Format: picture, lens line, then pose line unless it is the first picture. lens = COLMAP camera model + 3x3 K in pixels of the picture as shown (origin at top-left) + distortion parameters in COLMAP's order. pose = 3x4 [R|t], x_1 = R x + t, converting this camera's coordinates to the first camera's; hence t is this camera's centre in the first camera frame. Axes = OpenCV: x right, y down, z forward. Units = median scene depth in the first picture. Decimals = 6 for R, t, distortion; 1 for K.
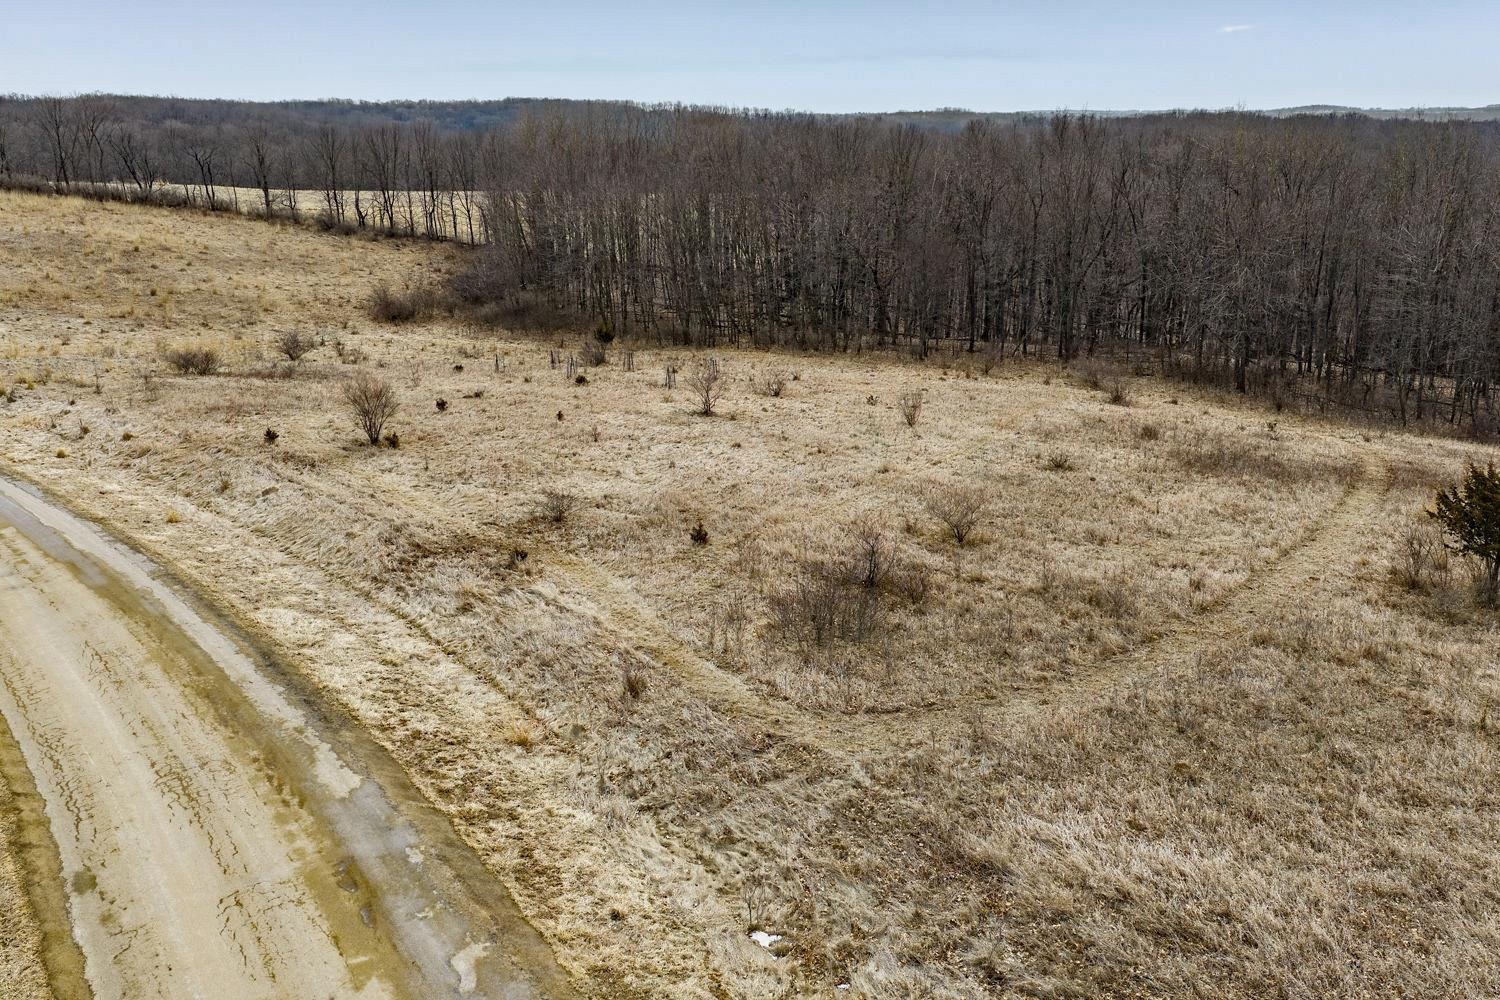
lens RADIAL K [[1236.6, 0, 750.0], [0, 1236.6, 500.0], [0, 0, 1]] dist [0.022785, -0.043223]
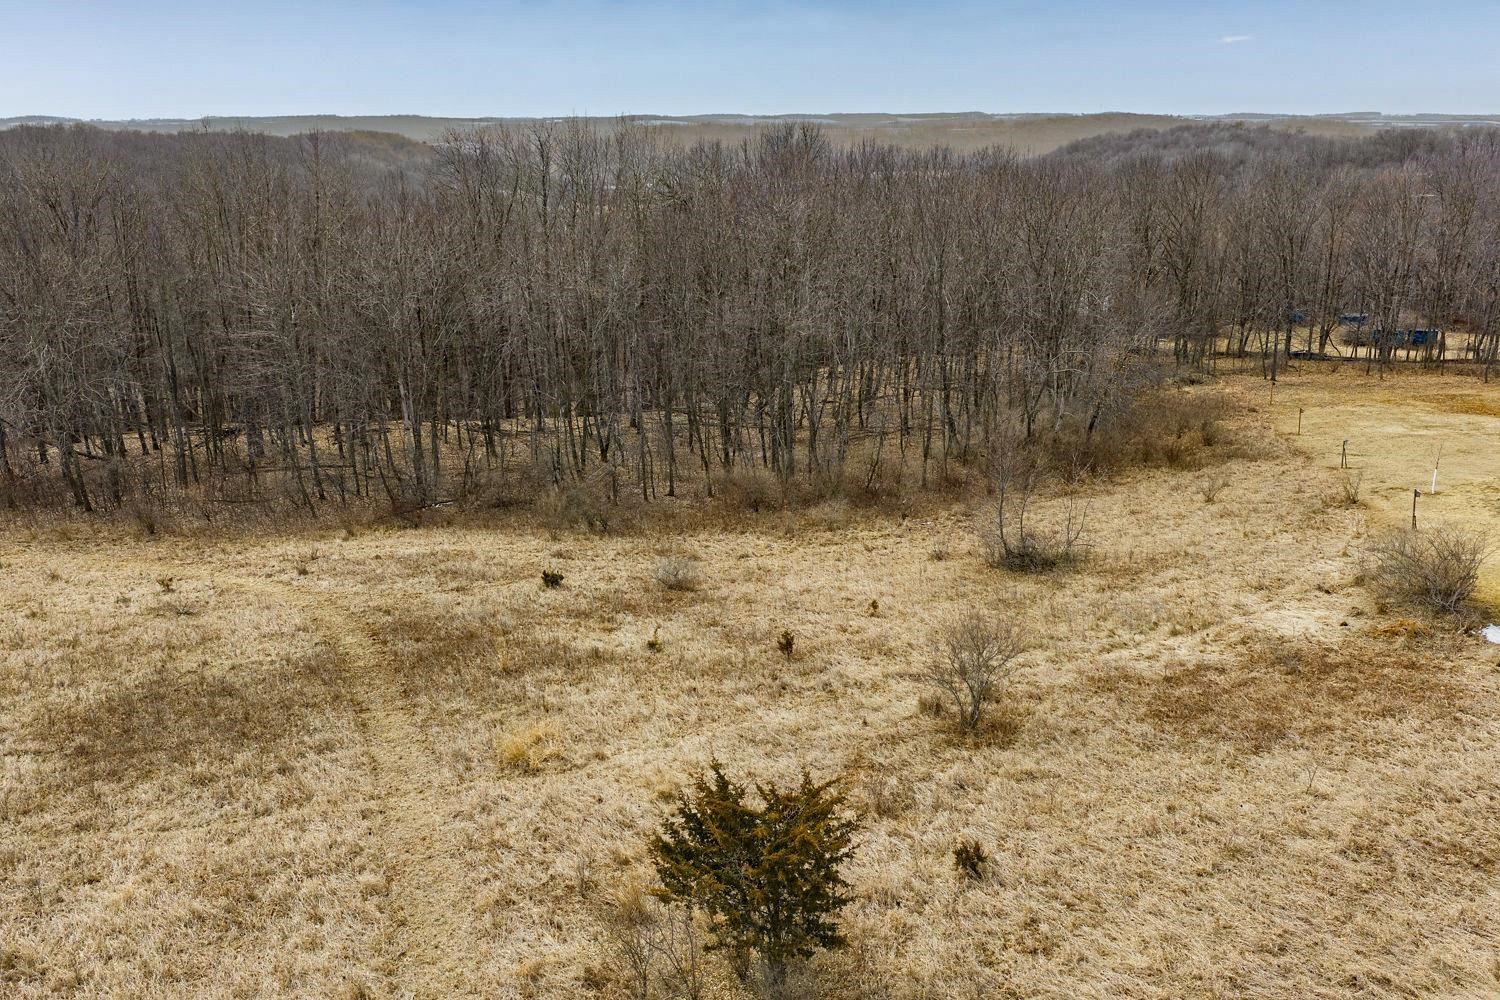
lens RADIAL K [[1242.1, 0, 750.0], [0, 1242.1, 500.0], [0, 0, 1]] dist [0.016095, -0.013963]
pose [[0.610635, -0.227796, 0.758442, 0.108252], [0.235349, 0.966664, 0.100851, -0.098284], [-0.756132, 0.116916, 0.643890, 0.312421]]
